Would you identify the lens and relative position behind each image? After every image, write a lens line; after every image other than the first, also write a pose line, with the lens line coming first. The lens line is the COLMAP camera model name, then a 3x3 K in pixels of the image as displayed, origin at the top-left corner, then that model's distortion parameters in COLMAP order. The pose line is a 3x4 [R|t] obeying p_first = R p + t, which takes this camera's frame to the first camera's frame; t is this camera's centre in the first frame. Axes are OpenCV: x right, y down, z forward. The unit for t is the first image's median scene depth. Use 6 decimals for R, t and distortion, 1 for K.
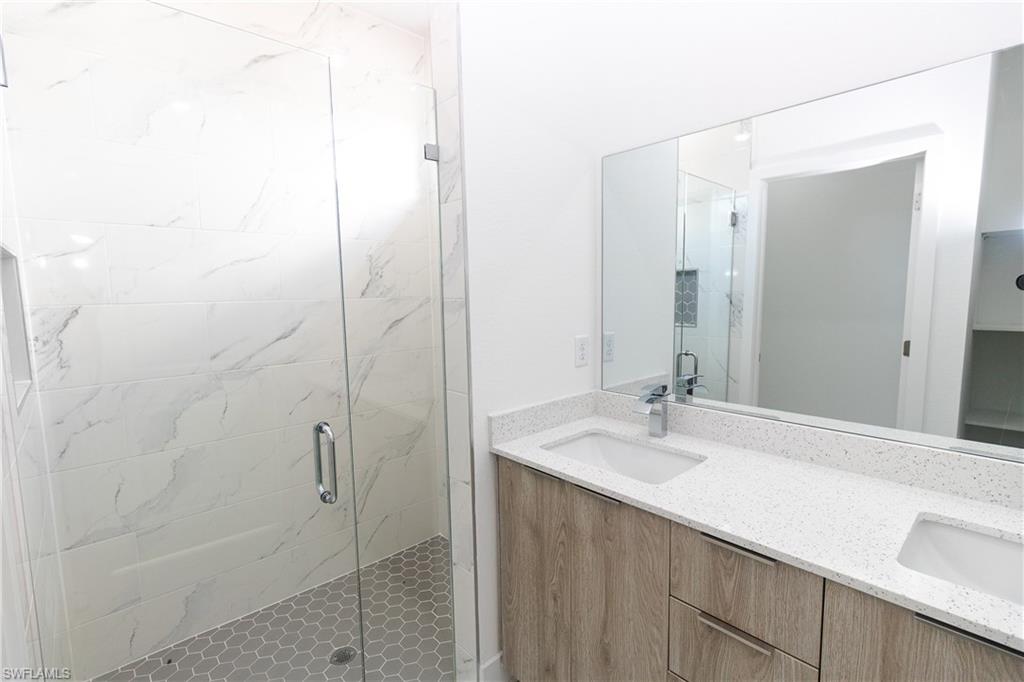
lens RADIAL K [[476.3, 0, 512.0], [0, 476.3, 341.0], [0, 0, 1]] dist [0.005971, 0.000543]
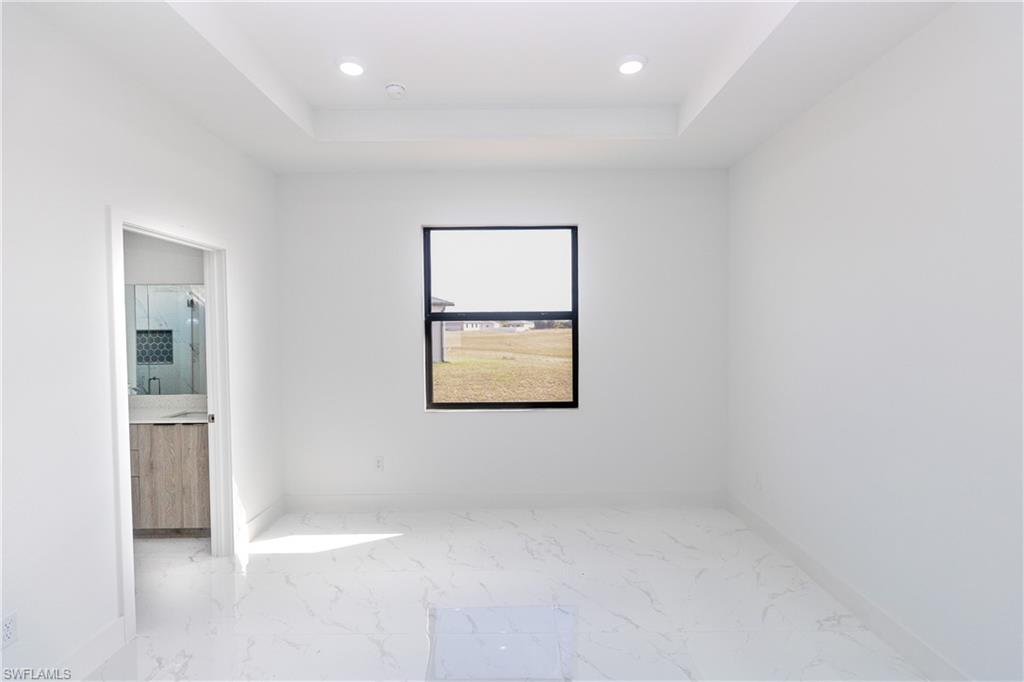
lens RADIAL K [[469.3, 0, 508.3], [0, 469.3, 336.4], [0, 0, 1]] dist [0.000644, 0.000368]
pose [[0.676387, -0.001513, 0.736545, -0.062016], [0.069483, 0.995669, -0.061764, 0.115669], [-0.733262, 0.092954, 0.673563, -1.943070]]
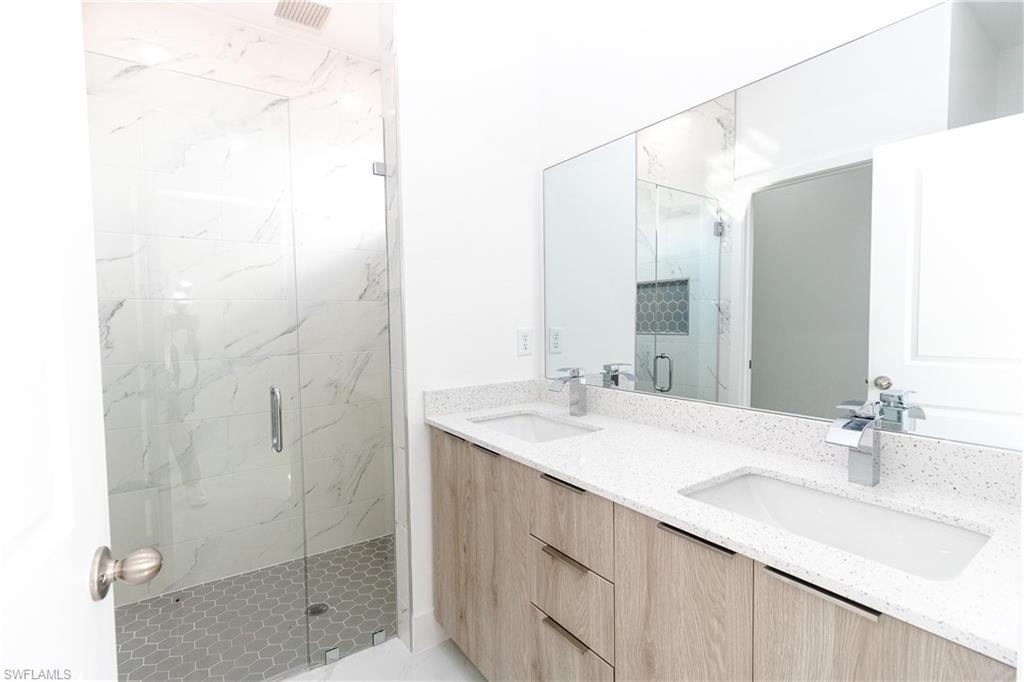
lens RADIAL K [[475.3, 0, 508.3], [0, 475.3, 338.1], [0, 0, 1]] dist [0.002802, 0.000781]
pose [[0.991251, 0.010272, -0.131586, 0.274212], [-0.017760, 0.998281, -0.055859, 0.081385], [0.130786, 0.057707, 0.989730, -0.108507]]
